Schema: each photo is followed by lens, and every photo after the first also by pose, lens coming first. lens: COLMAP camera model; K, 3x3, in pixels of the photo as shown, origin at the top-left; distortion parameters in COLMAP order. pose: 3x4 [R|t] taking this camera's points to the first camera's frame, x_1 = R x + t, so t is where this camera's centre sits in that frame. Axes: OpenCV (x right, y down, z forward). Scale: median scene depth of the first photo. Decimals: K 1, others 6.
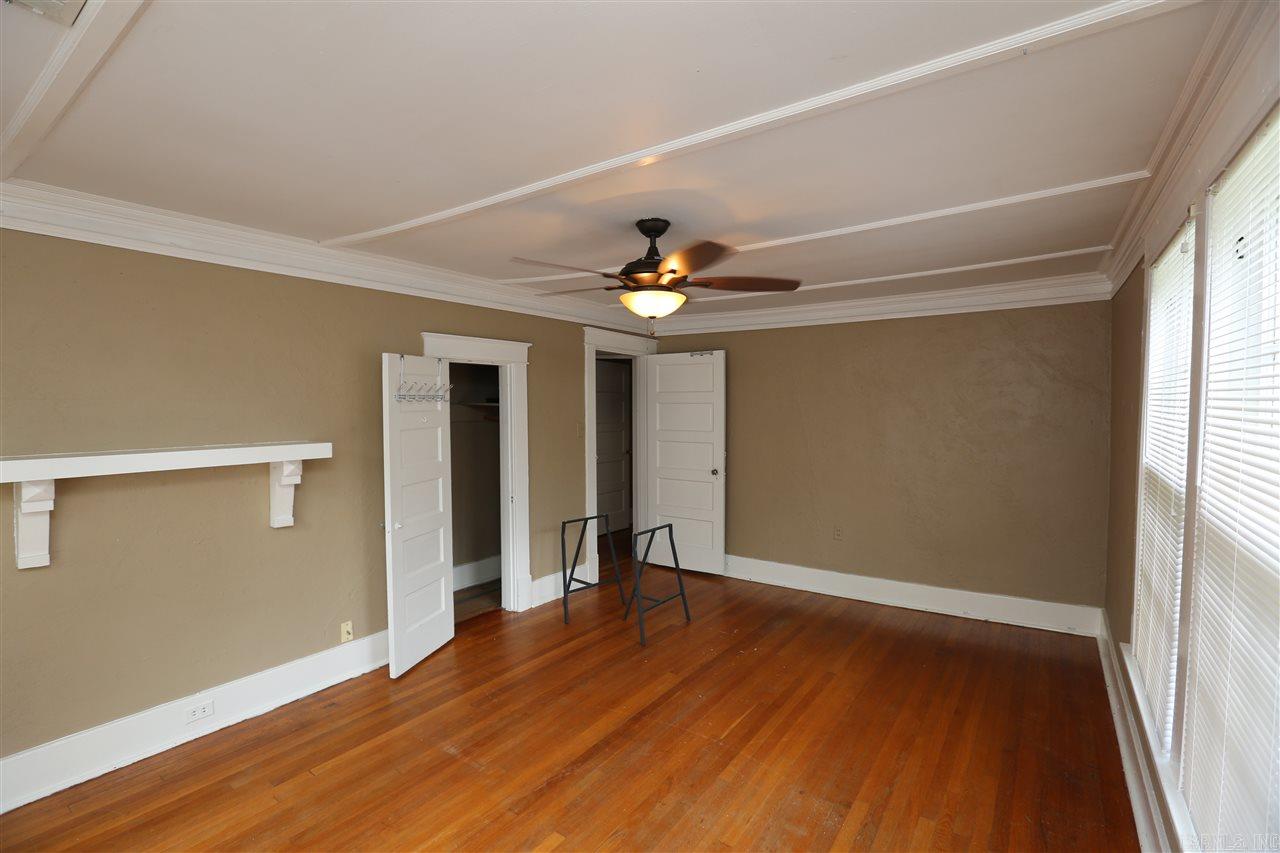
lens RADIAL K [[586.2, 0, 642.0], [0, 586.2, 420.8], [0, 0, 1]] dist [-0.041213, 0.010394]
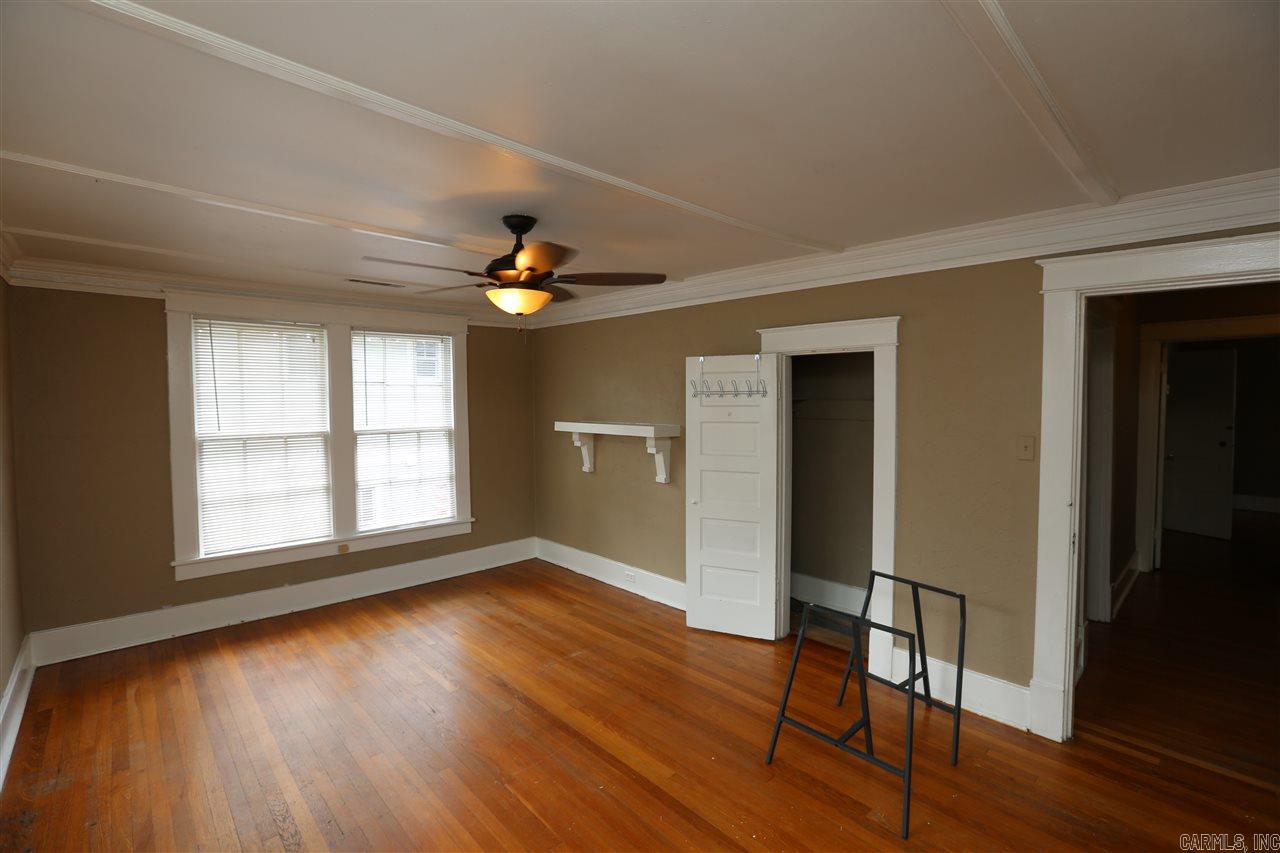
lens RADIAL K [[586.2, 0, 637.4], [0, 586.2, 427.6], [0, 0, 1]] dist [-0.041213, 0.010394]
pose [[-0.205963, 0.047438, -0.977409, 0.775988], [-0.035970, 0.997782, 0.056007, -0.034211], [0.977898, 0.046692, -0.203800, 1.139266]]
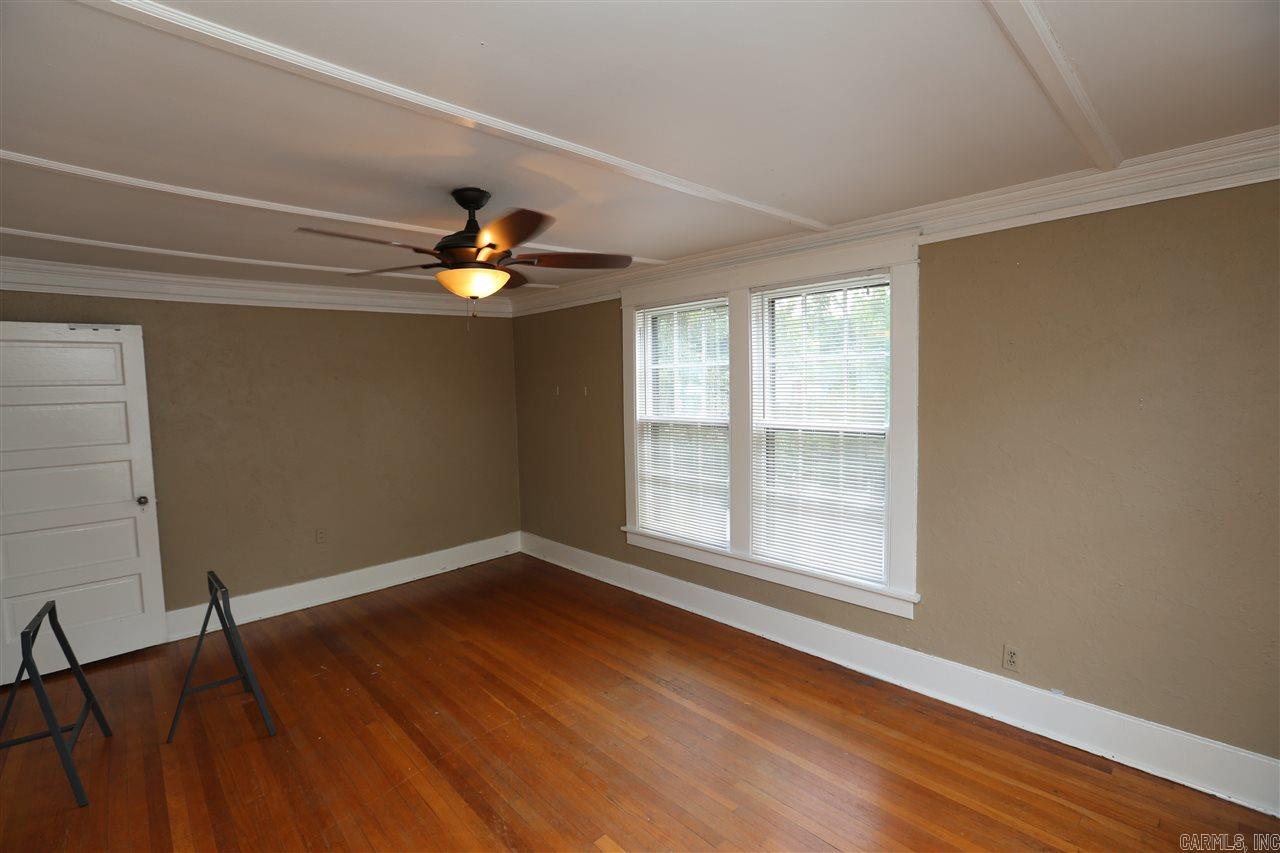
lens RADIAL K [[586.2, 0, 633.0], [0, 586.2, 427.5], [0, 0, 1]] dist [-0.041213, 0.010394]
pose [[0.201075, -0.074872, 0.976710, -0.669641], [0.060352, 0.996127, 0.063936, -0.011998], [-0.977715, 0.046090, 0.204815, 0.474709]]
